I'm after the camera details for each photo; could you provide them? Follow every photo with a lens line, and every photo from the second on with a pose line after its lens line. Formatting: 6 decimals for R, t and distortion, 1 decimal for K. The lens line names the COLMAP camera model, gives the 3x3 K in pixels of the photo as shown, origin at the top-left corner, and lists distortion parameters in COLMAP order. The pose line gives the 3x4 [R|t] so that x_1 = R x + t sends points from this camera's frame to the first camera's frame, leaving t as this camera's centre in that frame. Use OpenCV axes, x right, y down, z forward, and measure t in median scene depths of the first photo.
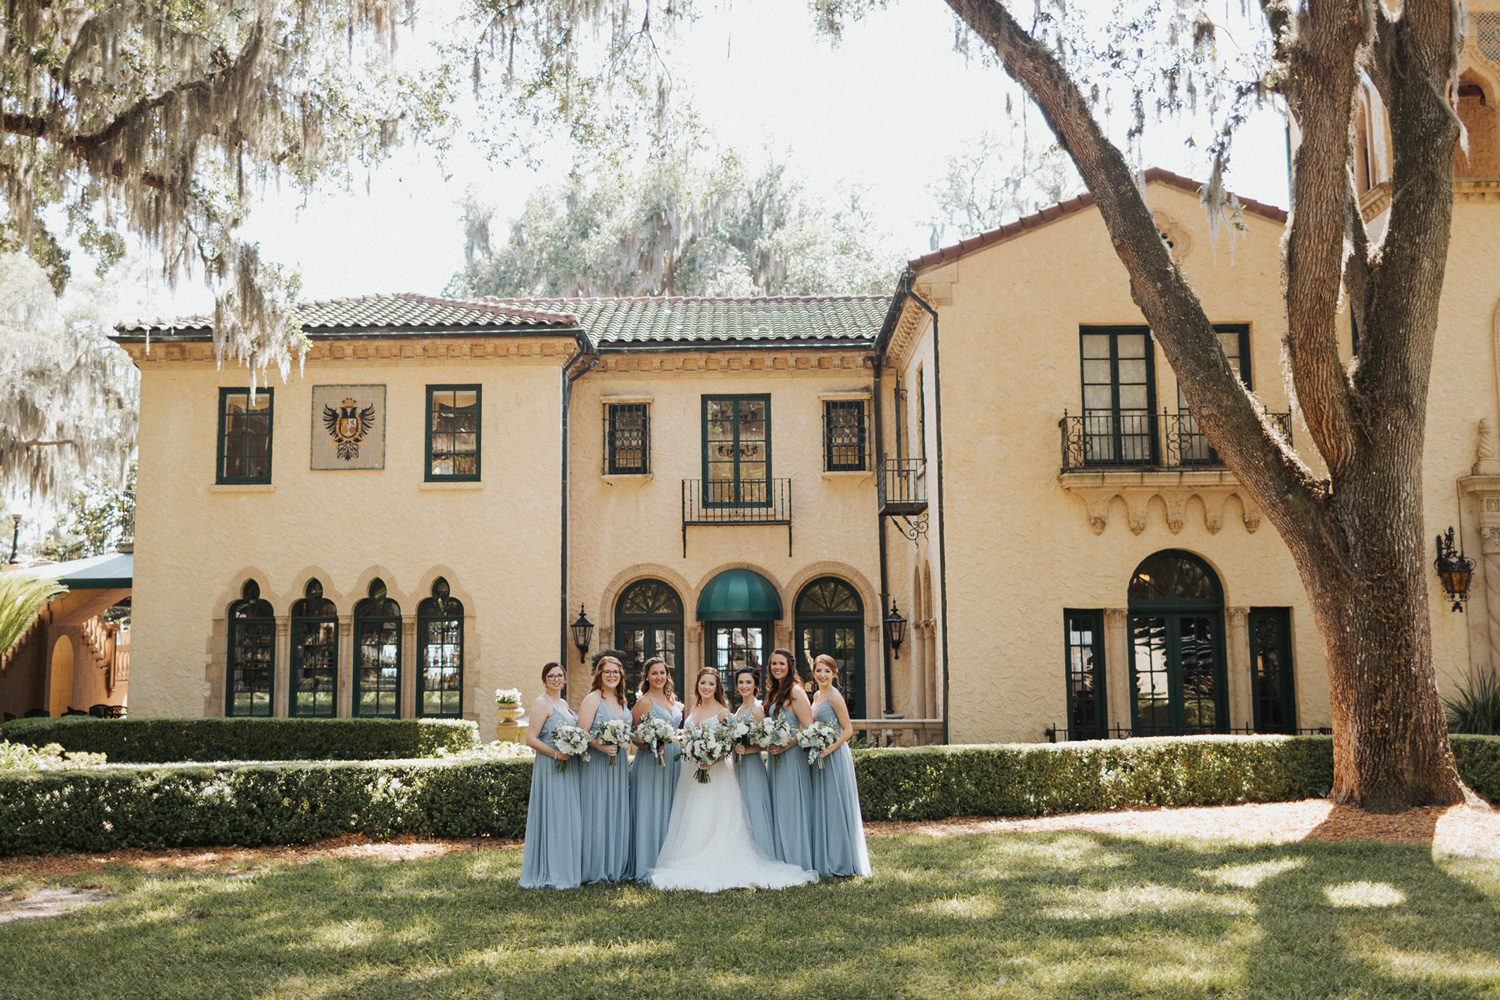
lens RADIAL K [[1712.6, 0, 697.8], [0, 1712.6, 362.0], [0, 0, 1]] dist [0.011406, 0.004734]
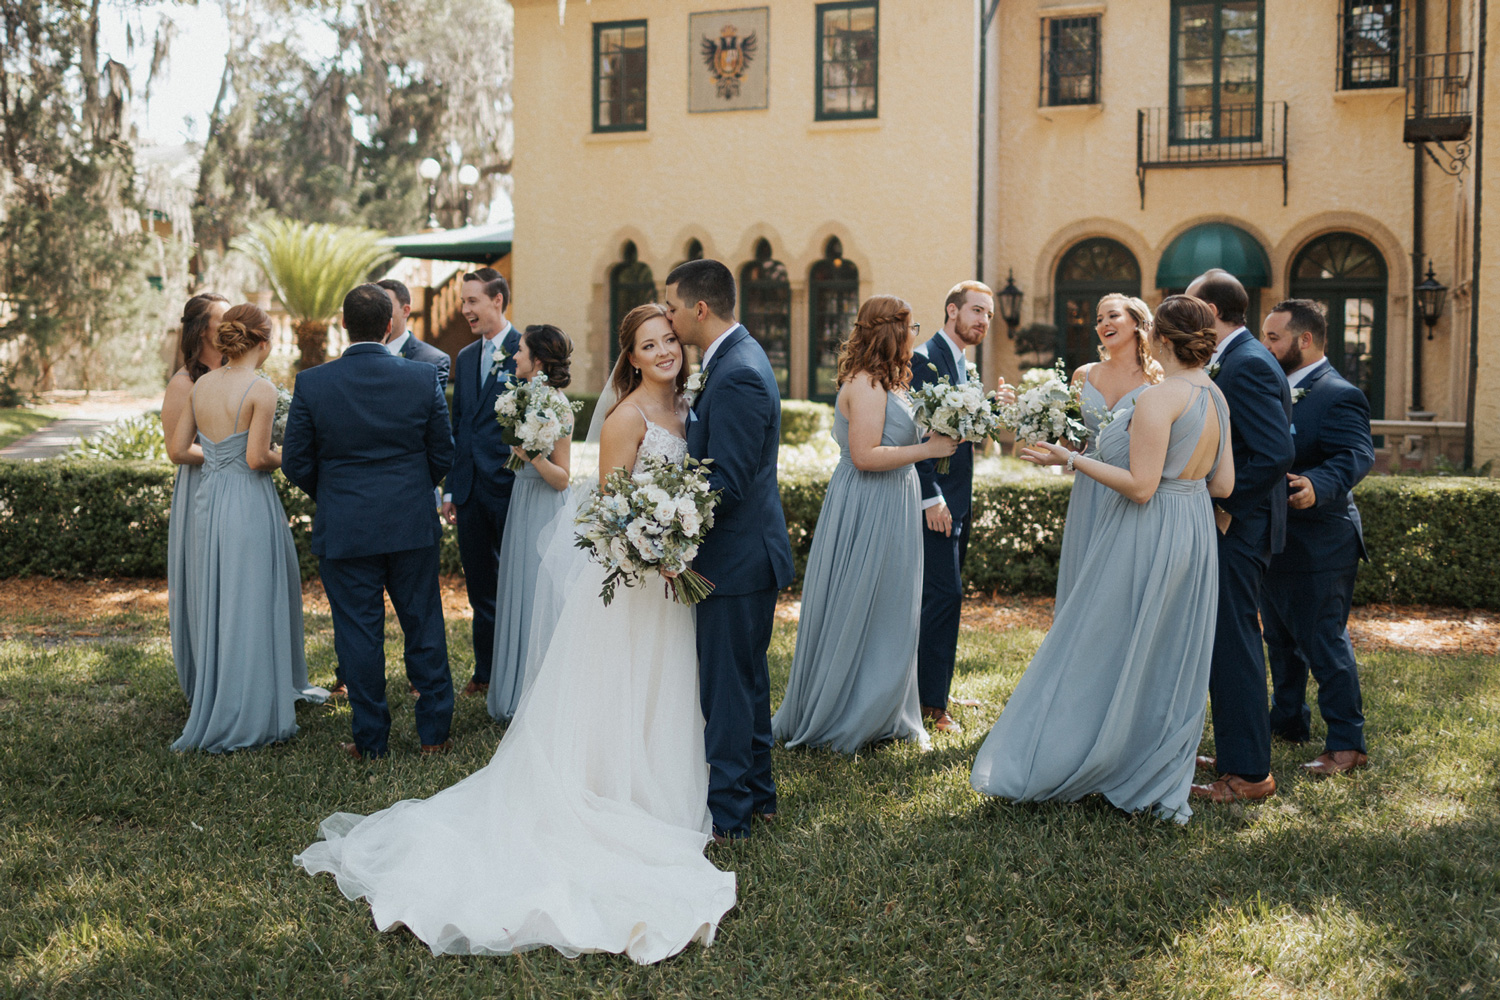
lens RADIAL K [[1540.7, 0, 711.7], [0, 1540.7, 393.9], [0, 0, 1]] dist [0.017516, -0.018289]
pose [[0.930200, 0.027679, -0.366007, 0.072873], [0.047349, 0.979773, 0.194432, 0.051295], [0.363985, -0.198191, 0.910074, 0.271187]]
